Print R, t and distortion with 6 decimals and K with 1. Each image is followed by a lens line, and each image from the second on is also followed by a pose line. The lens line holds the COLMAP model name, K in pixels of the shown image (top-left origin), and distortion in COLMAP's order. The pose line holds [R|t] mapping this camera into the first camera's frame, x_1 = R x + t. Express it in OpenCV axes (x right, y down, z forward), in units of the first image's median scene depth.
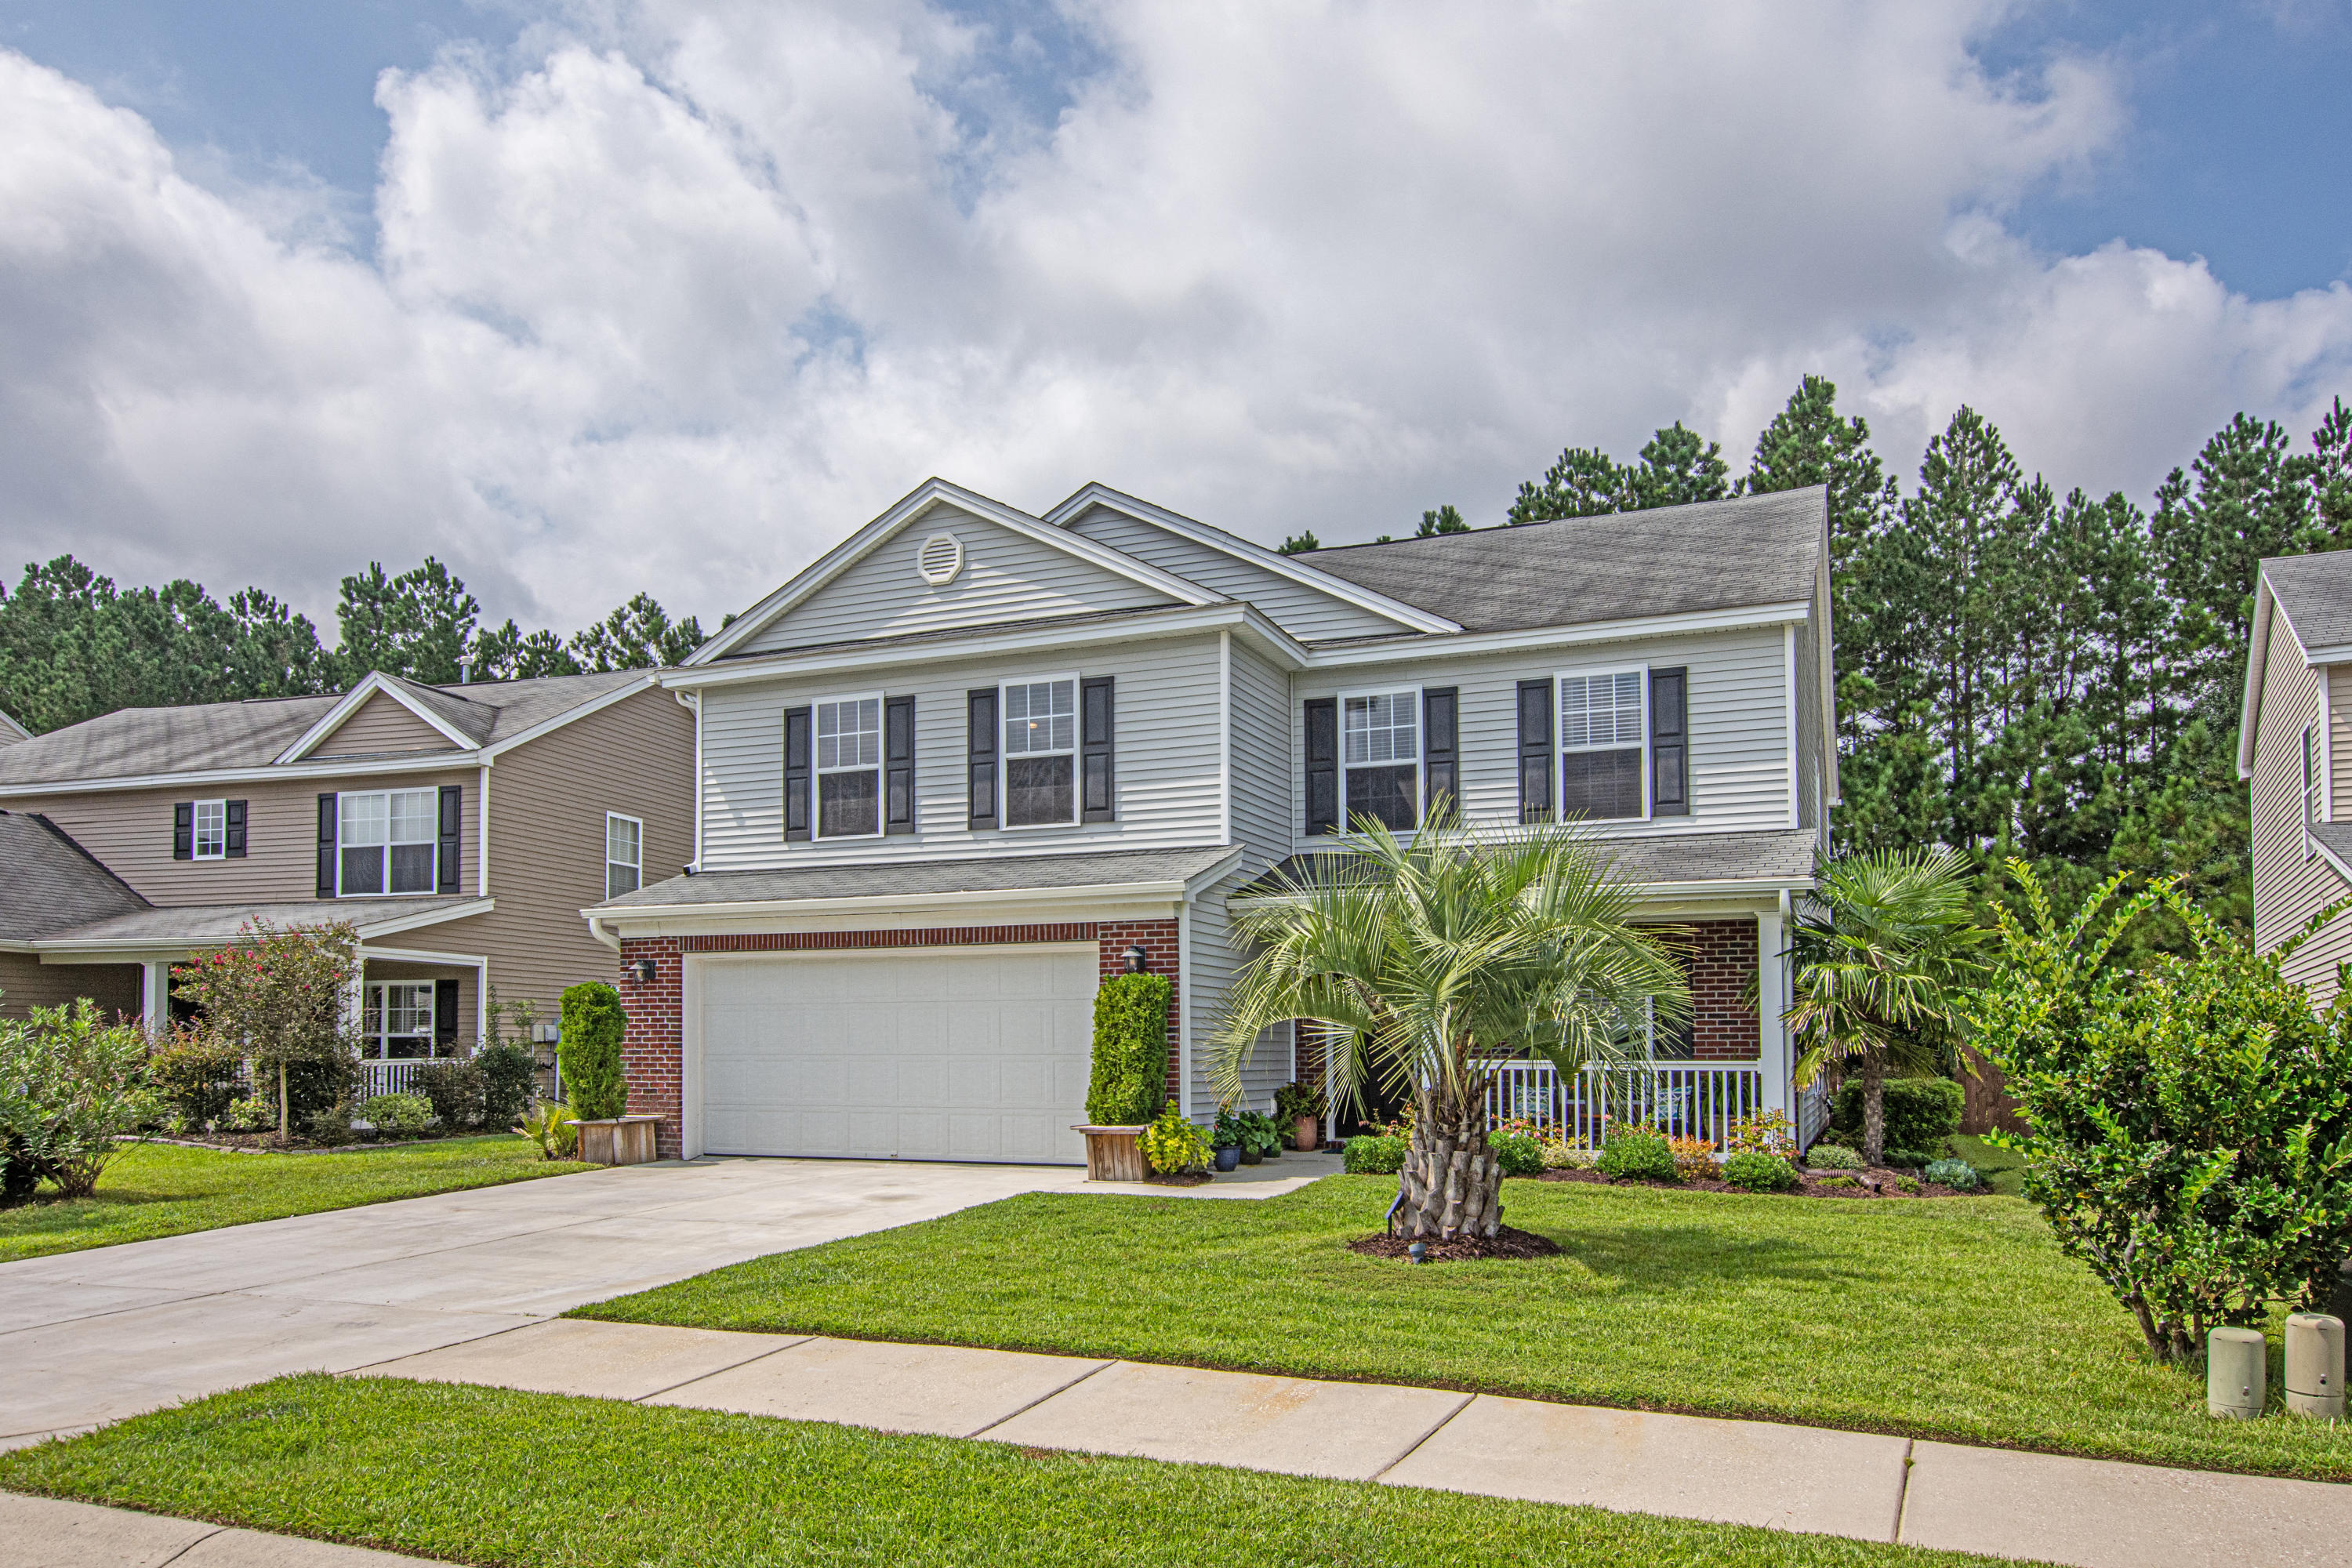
lens RADIAL K [[1524.1, 0, 1216.9], [0, 1524.1, 775.1], [0, 0, 1]] dist [-0.006310, 0.019384]
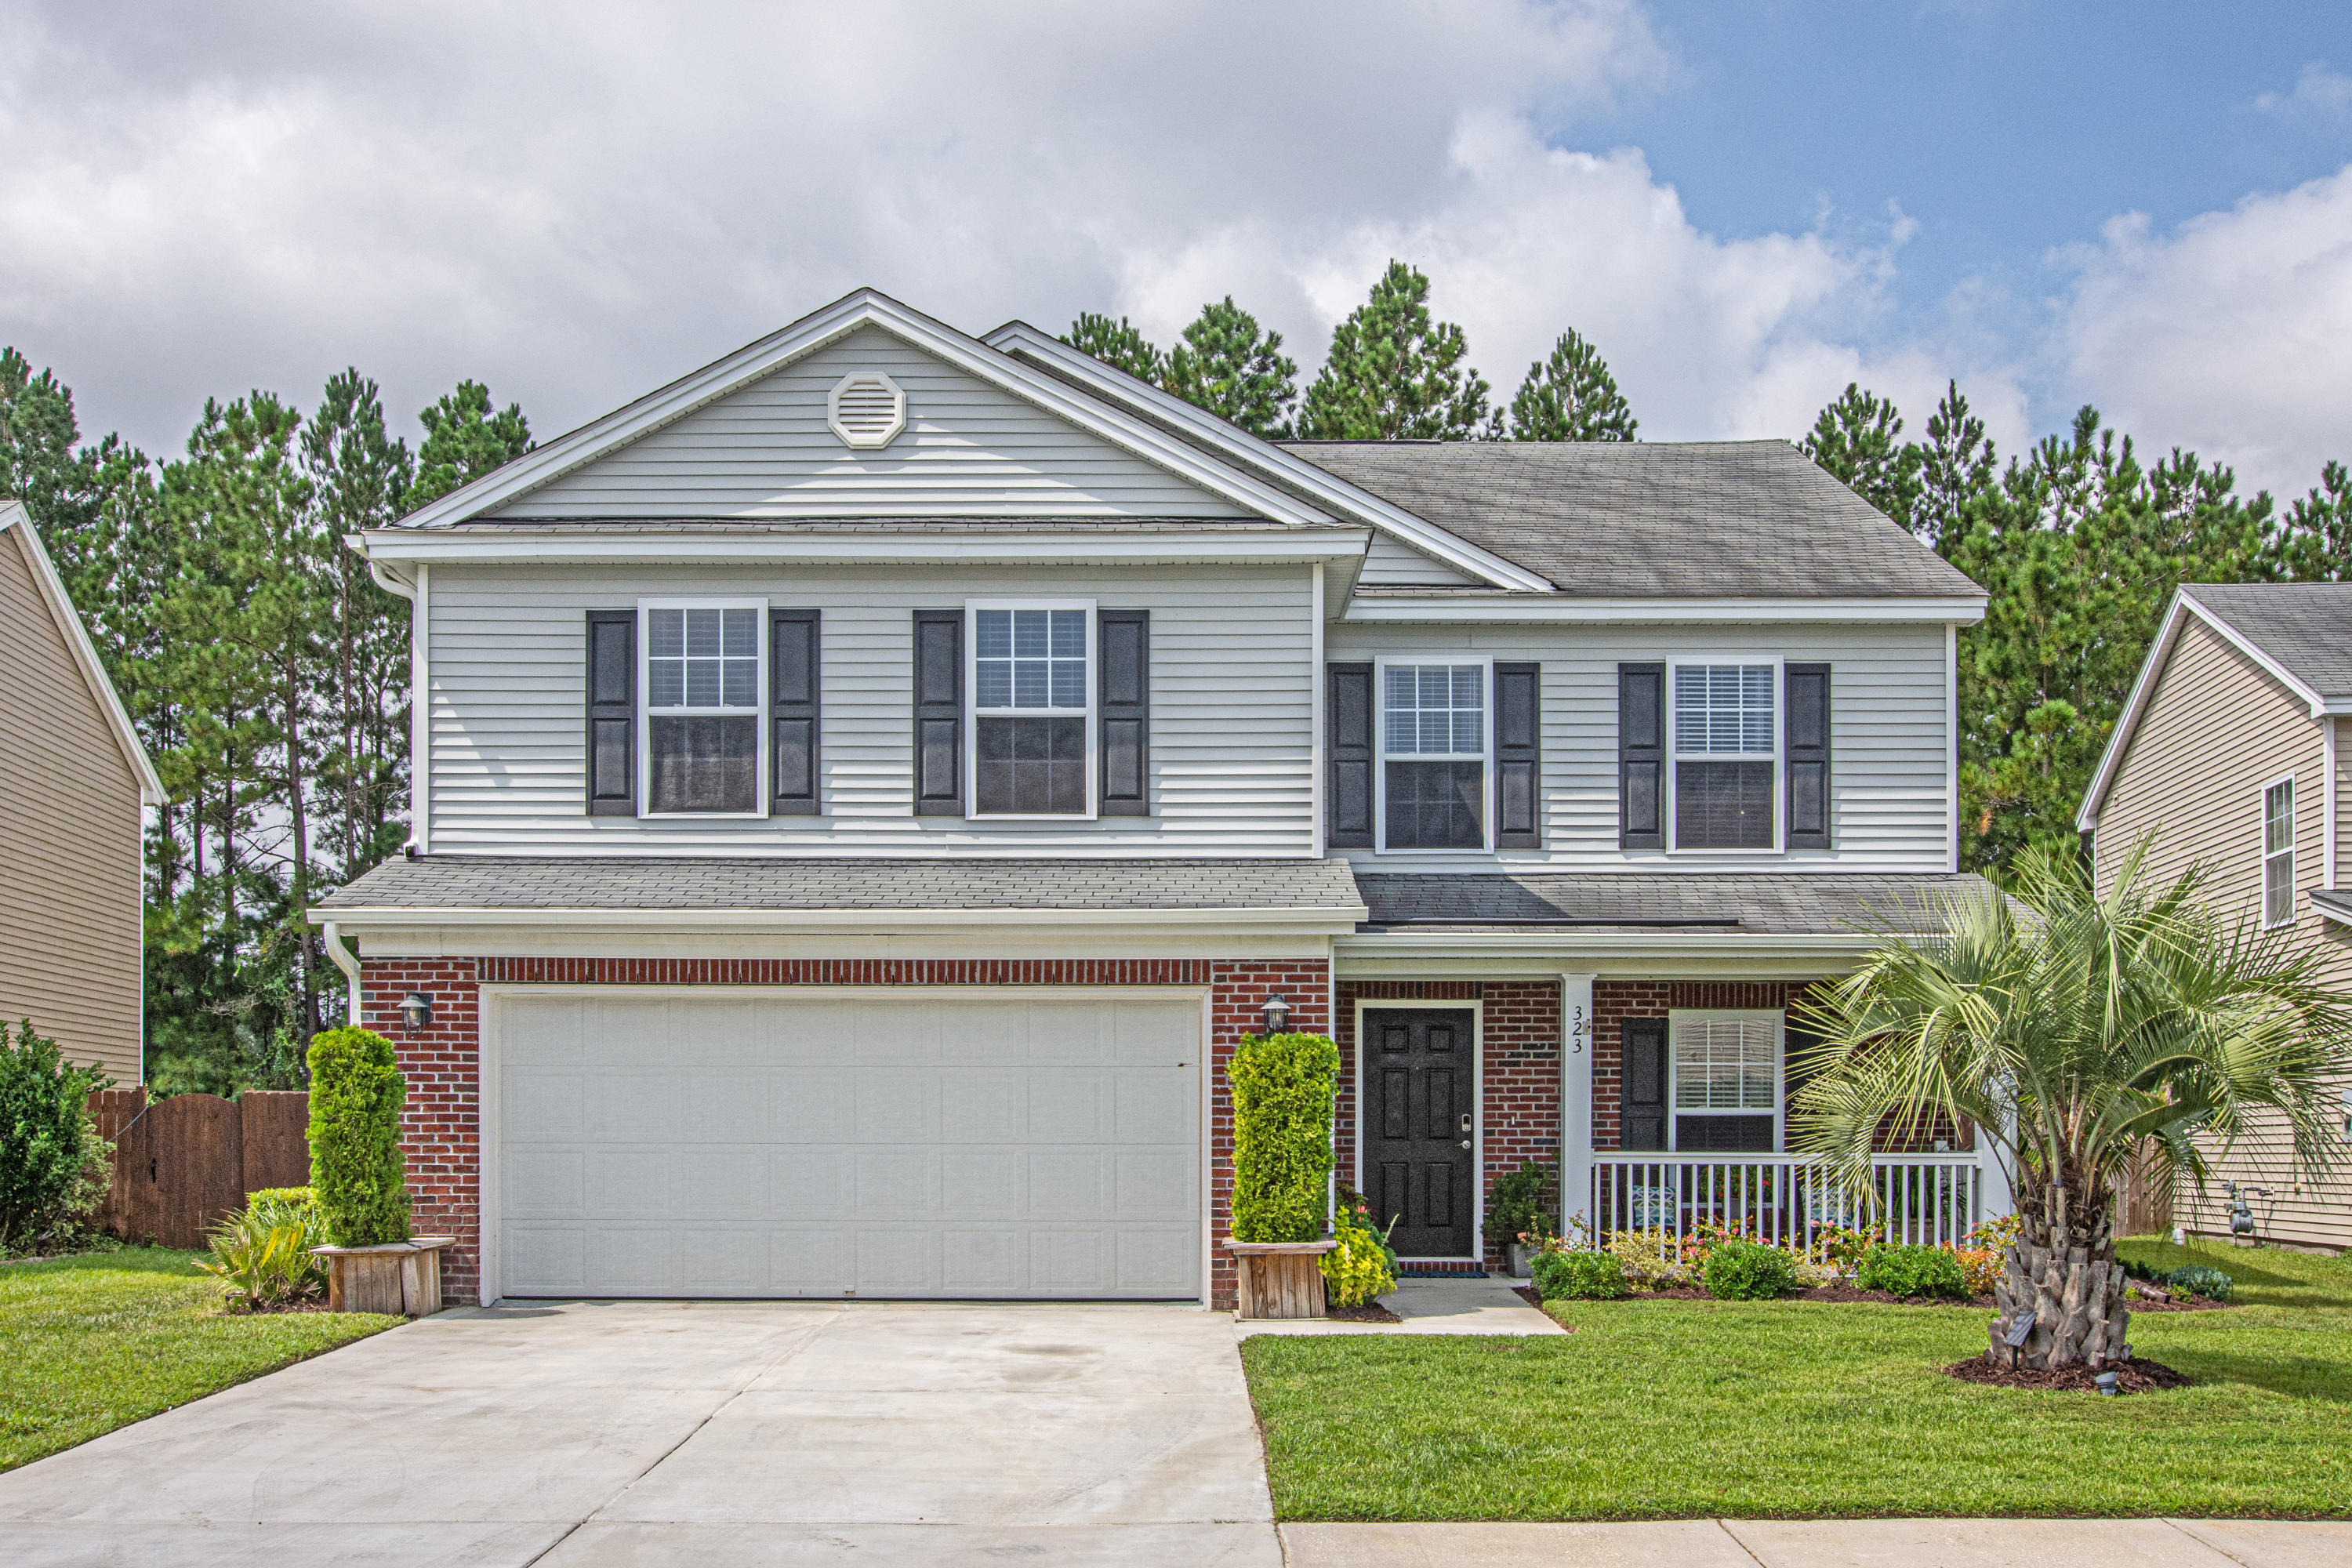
lens RADIAL K [[2180.7, 0, 1176.0], [0, 2180.7, 784.0], [0, 0, 1]] dist [-0.020418, -0.001301]
pose [[0.931201, 0.061604, 0.359263, -0.403815], [-0.067676, 0.997698, 0.004336, 0.009823], [-0.358169, -0.028352, 0.933226, 0.049443]]
